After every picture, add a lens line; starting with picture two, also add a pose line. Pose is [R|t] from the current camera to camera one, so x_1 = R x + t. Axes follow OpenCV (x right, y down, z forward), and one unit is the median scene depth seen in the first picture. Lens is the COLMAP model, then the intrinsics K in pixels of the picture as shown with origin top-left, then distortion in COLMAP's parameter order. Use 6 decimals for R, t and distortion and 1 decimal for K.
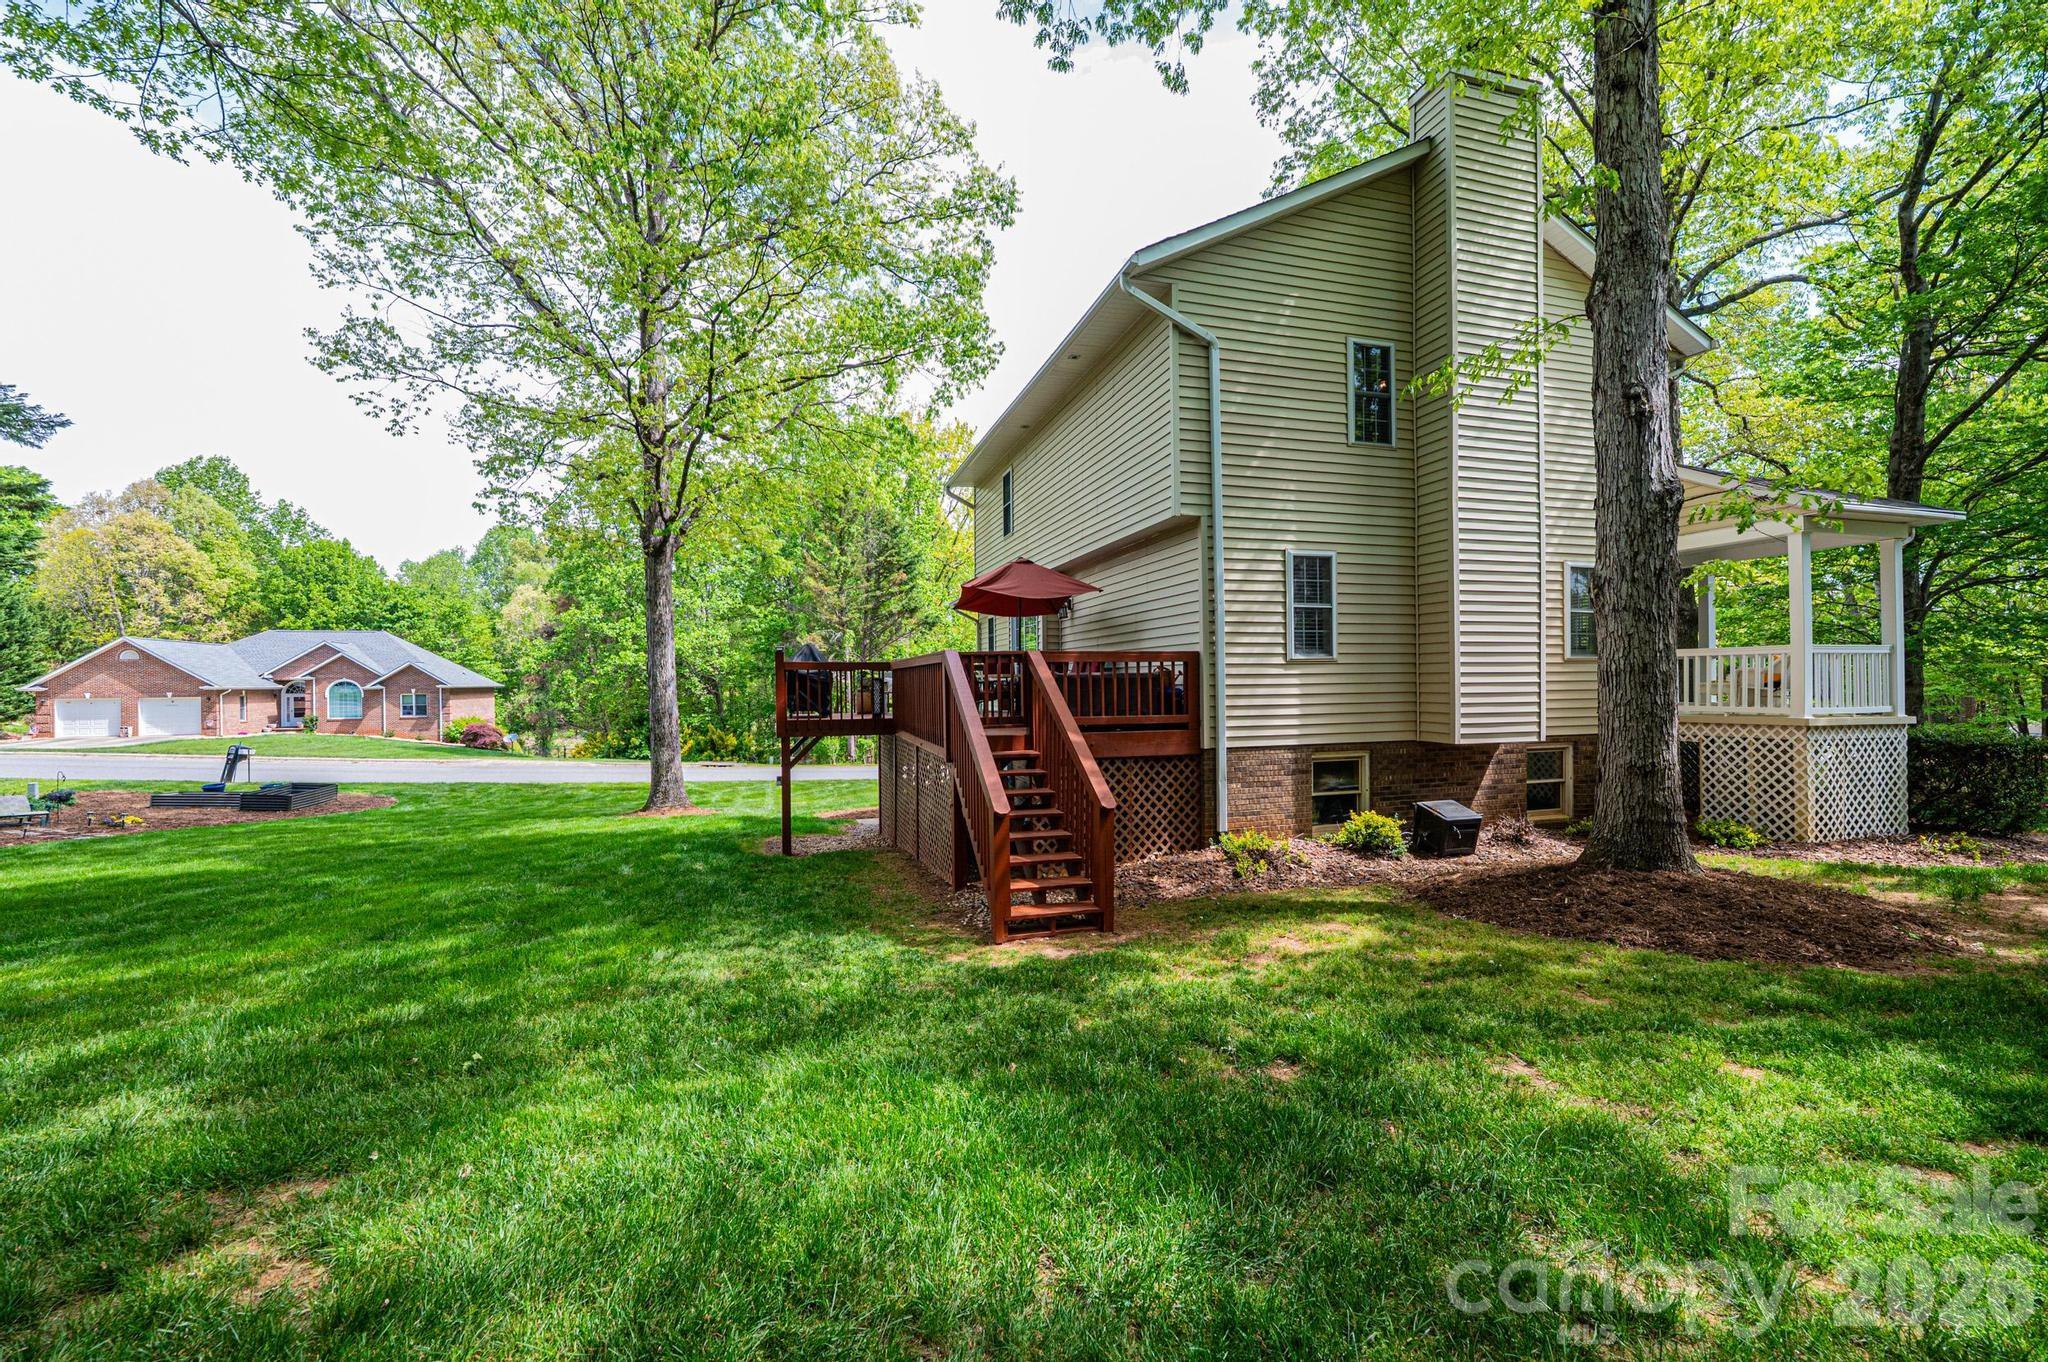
lens RADIAL K [[819.1, 0, 1026.2], [0, 819.1, 679.6], [0, 0, 1]] dist [0.003424, 0.000176]
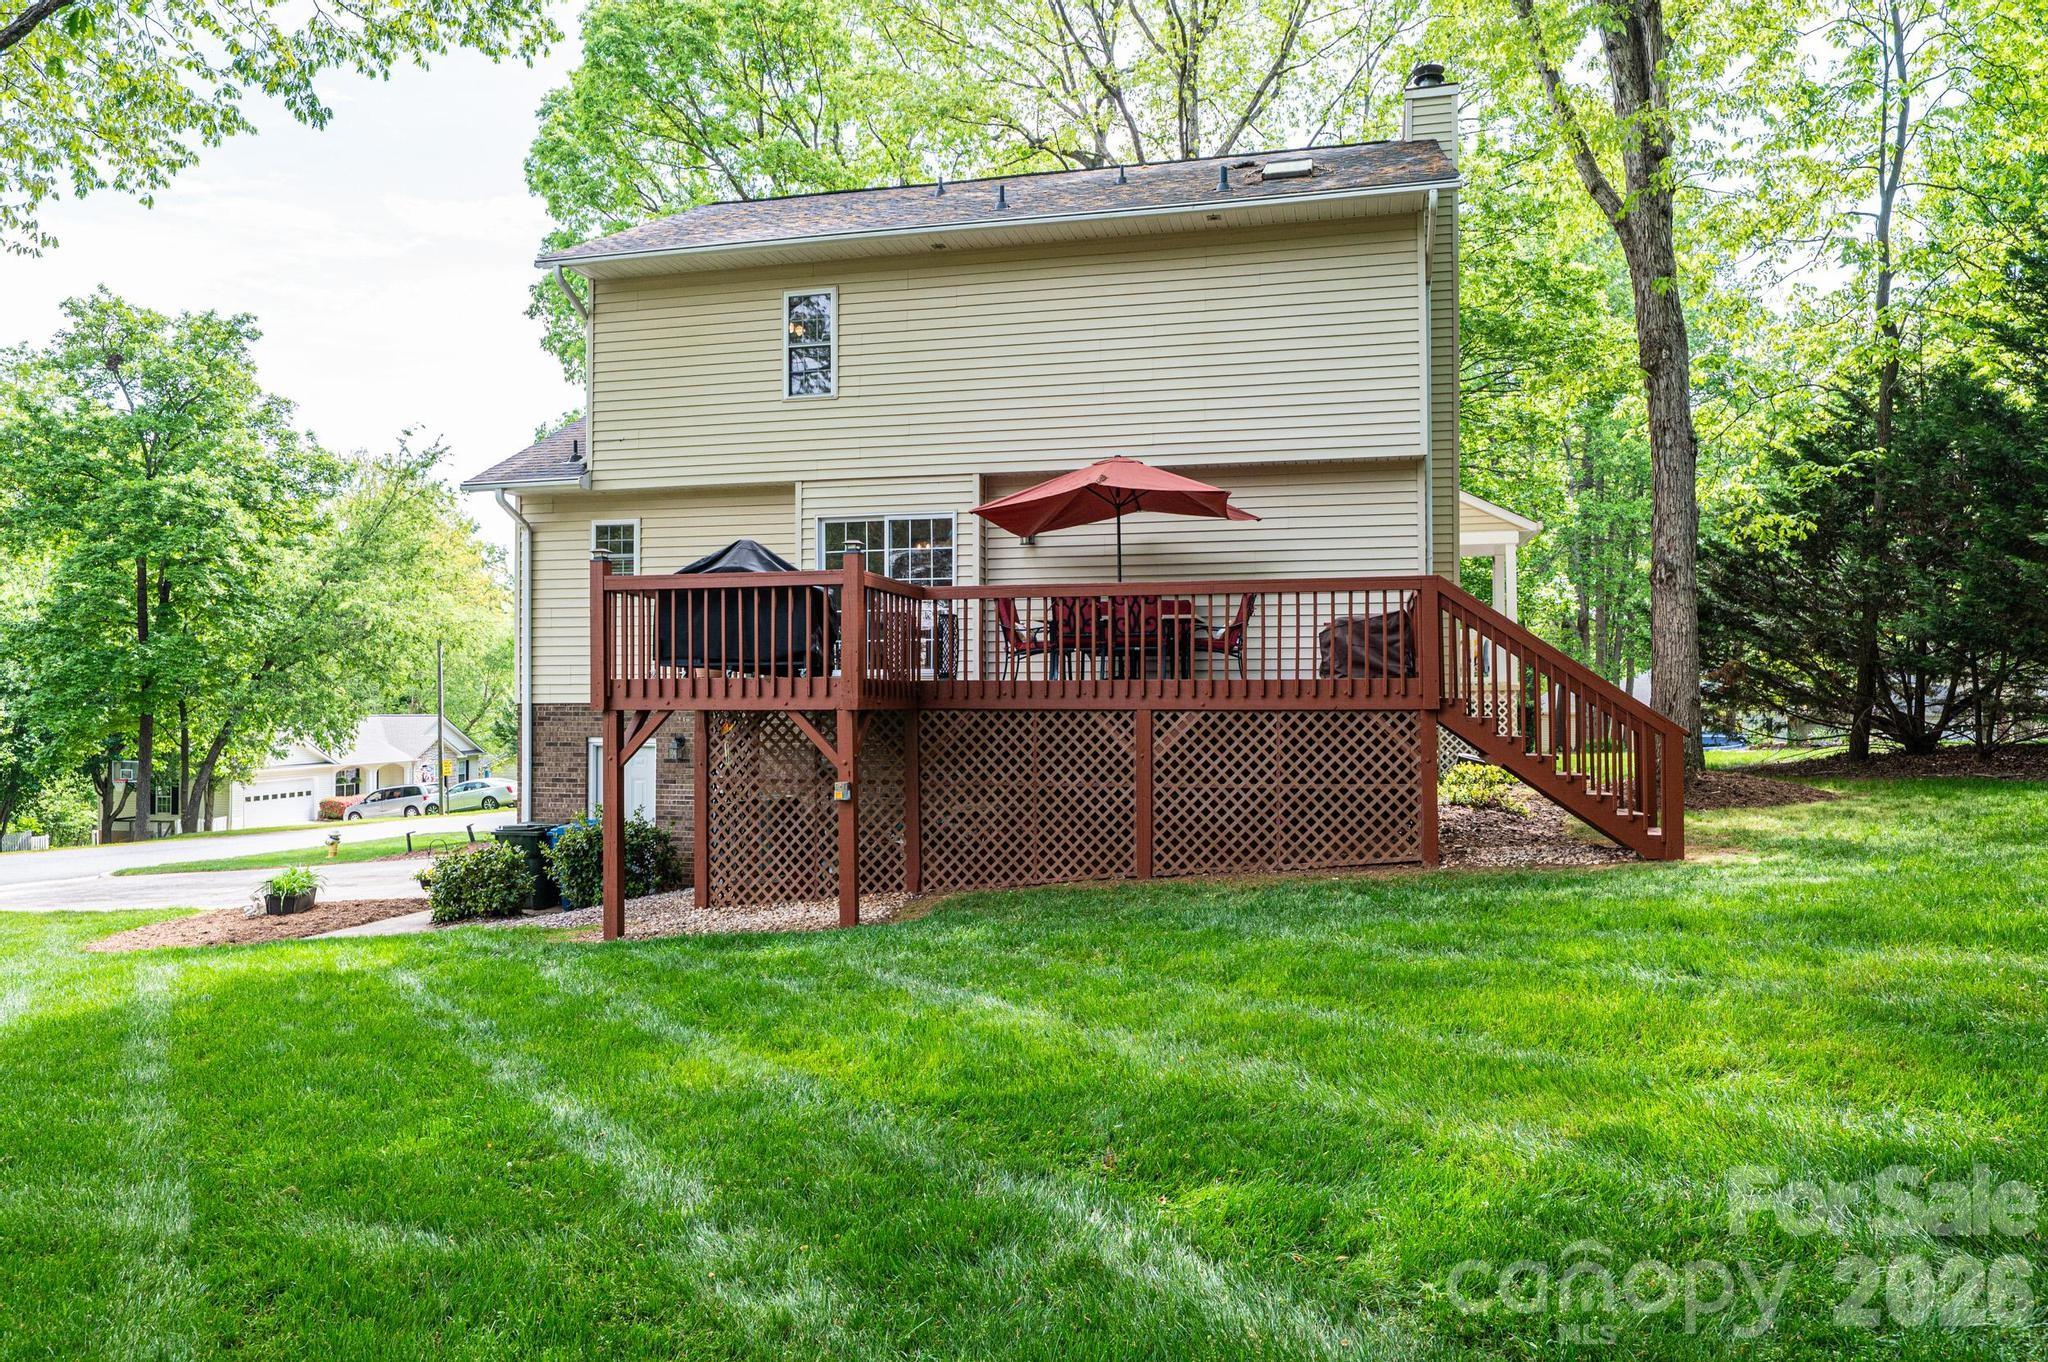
lens RADIAL K [[1378.0, 0, 1023.8], [0, 1378.0, 672.3], [0, 0, 1]] dist [0.007245, -0.000437]
pose [[0.496756, 0.029189, 0.867399, -1.343117], [-0.005959, 0.999525, -0.030223, 0.095078], [-0.867870, 0.009845, 0.496694, 0.581009]]
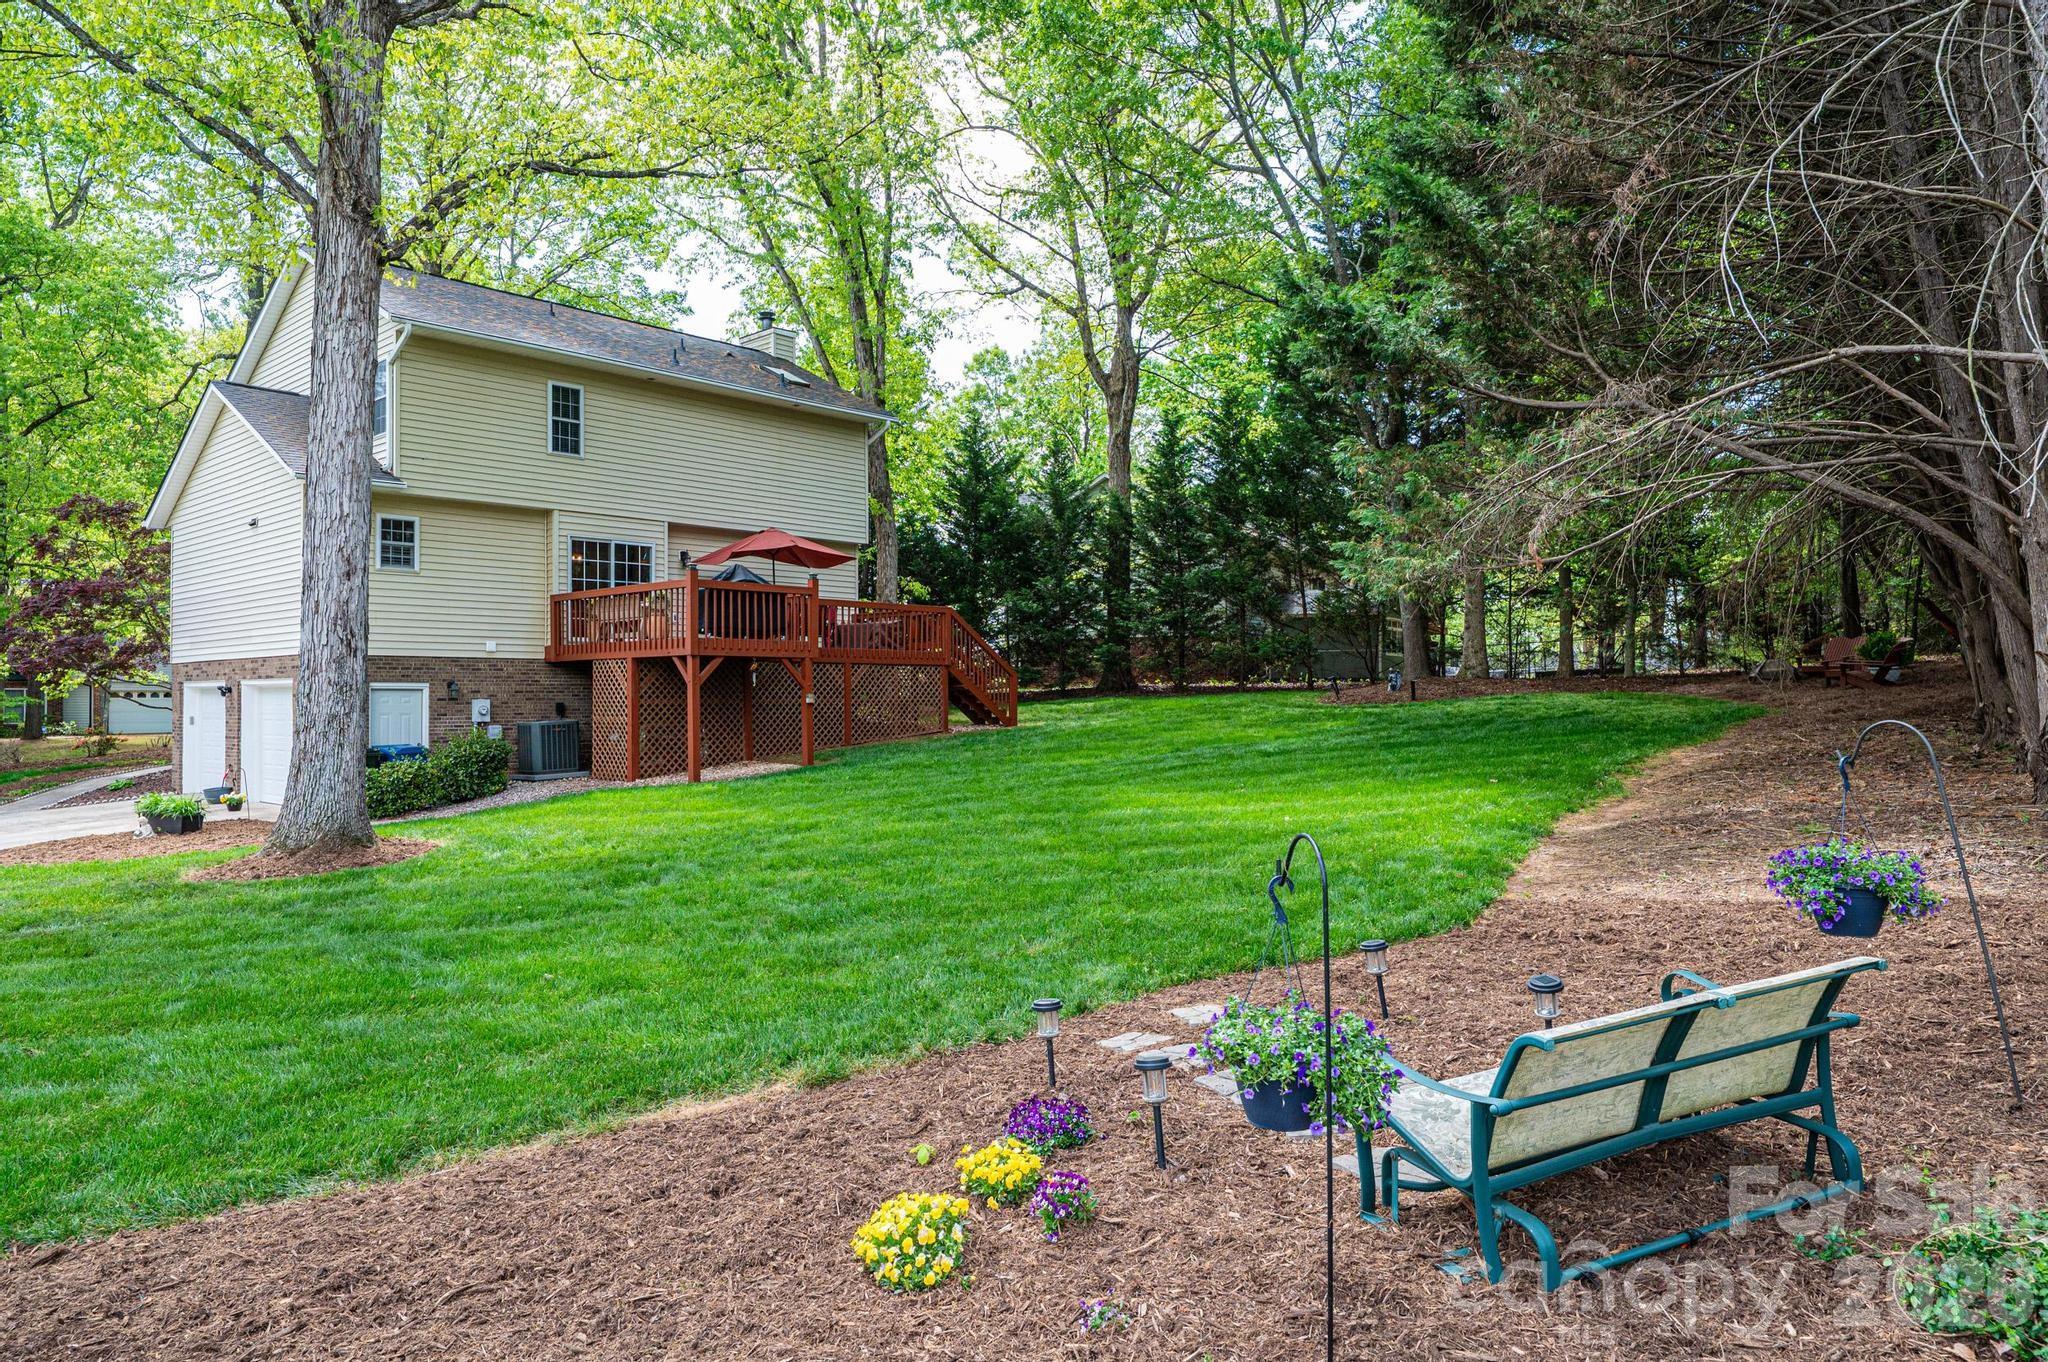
lens RADIAL K [[1285.7, 0, 1023.0], [0, 1285.7, 682.0], [0, 0, 1]] dist [0.003102, -0.002471]
pose [[-0.517378, 0.020287, 0.855516, -2.452686], [0.006394, 0.999783, -0.019842, 0.177543], [-0.855733, -0.004796, -0.517396, 2.123617]]
